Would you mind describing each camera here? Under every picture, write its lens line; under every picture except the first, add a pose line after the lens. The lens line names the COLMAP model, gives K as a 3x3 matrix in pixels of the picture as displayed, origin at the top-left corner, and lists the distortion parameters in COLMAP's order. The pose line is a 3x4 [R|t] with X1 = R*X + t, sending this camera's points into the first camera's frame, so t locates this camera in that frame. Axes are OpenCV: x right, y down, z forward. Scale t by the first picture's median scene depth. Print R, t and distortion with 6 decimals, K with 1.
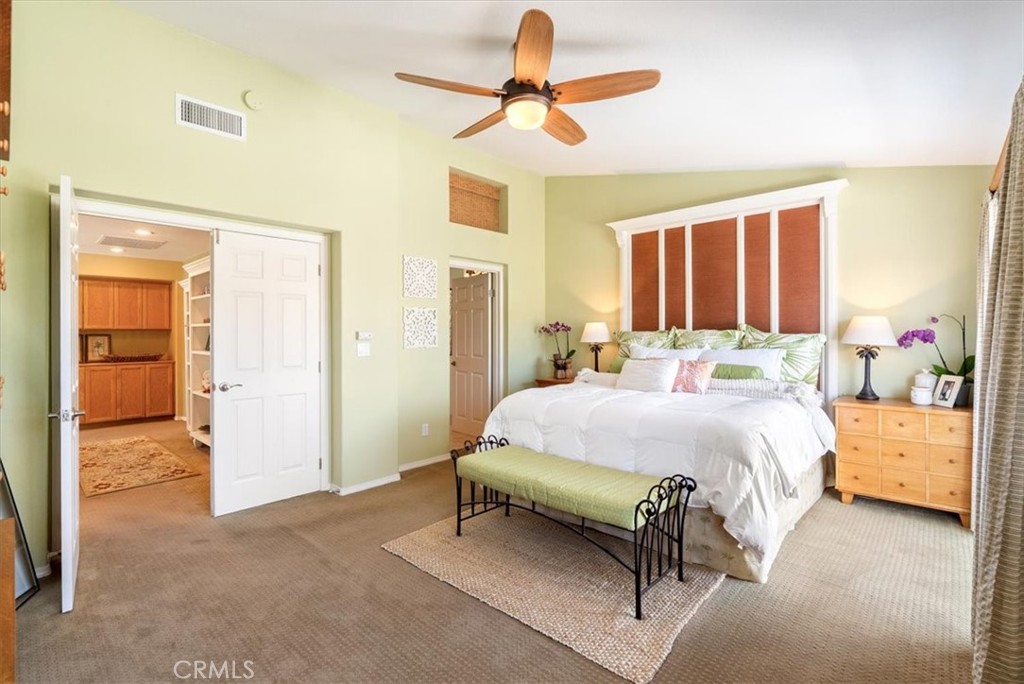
lens RADIAL K [[469.7, 0, 512.0], [0, 469.7, 334.9], [0, 0, 1]] dist [-0.005097, 0.000099]
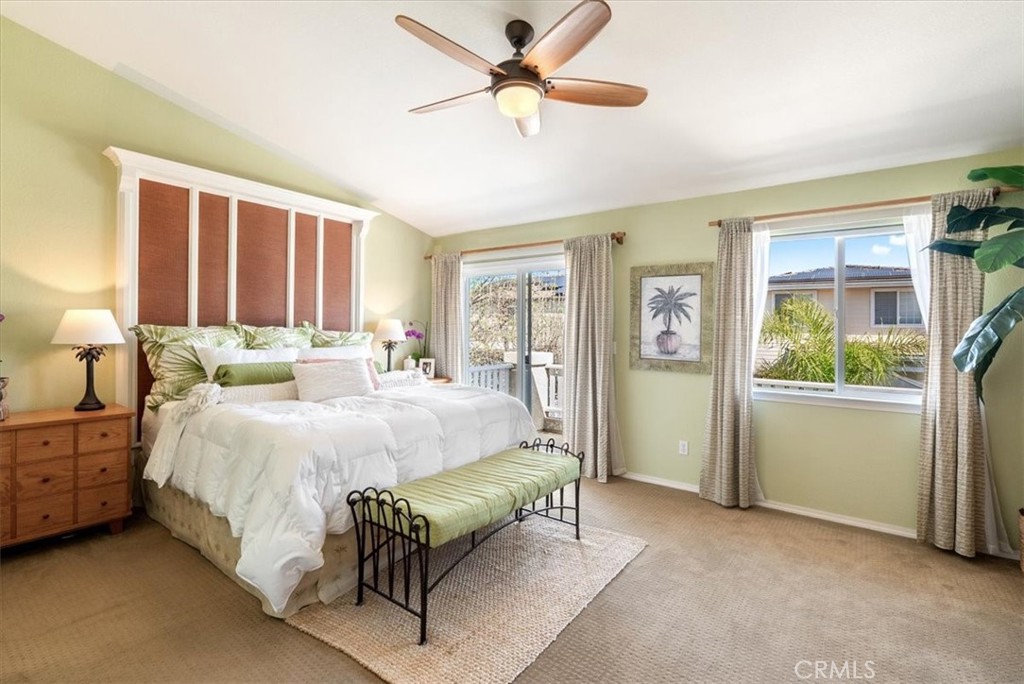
lens RADIAL K [[469.7, 0, 512.0], [0, 469.7, 334.9], [0, 0, 1]] dist [-0.005097, 0.000099]
pose [[-0.101291, 0.001663, 0.994855, -0.512133], [-0.002665, 0.999995, -0.001943, 0.004973], [-0.994853, -0.002848, -0.101286, 0.632651]]
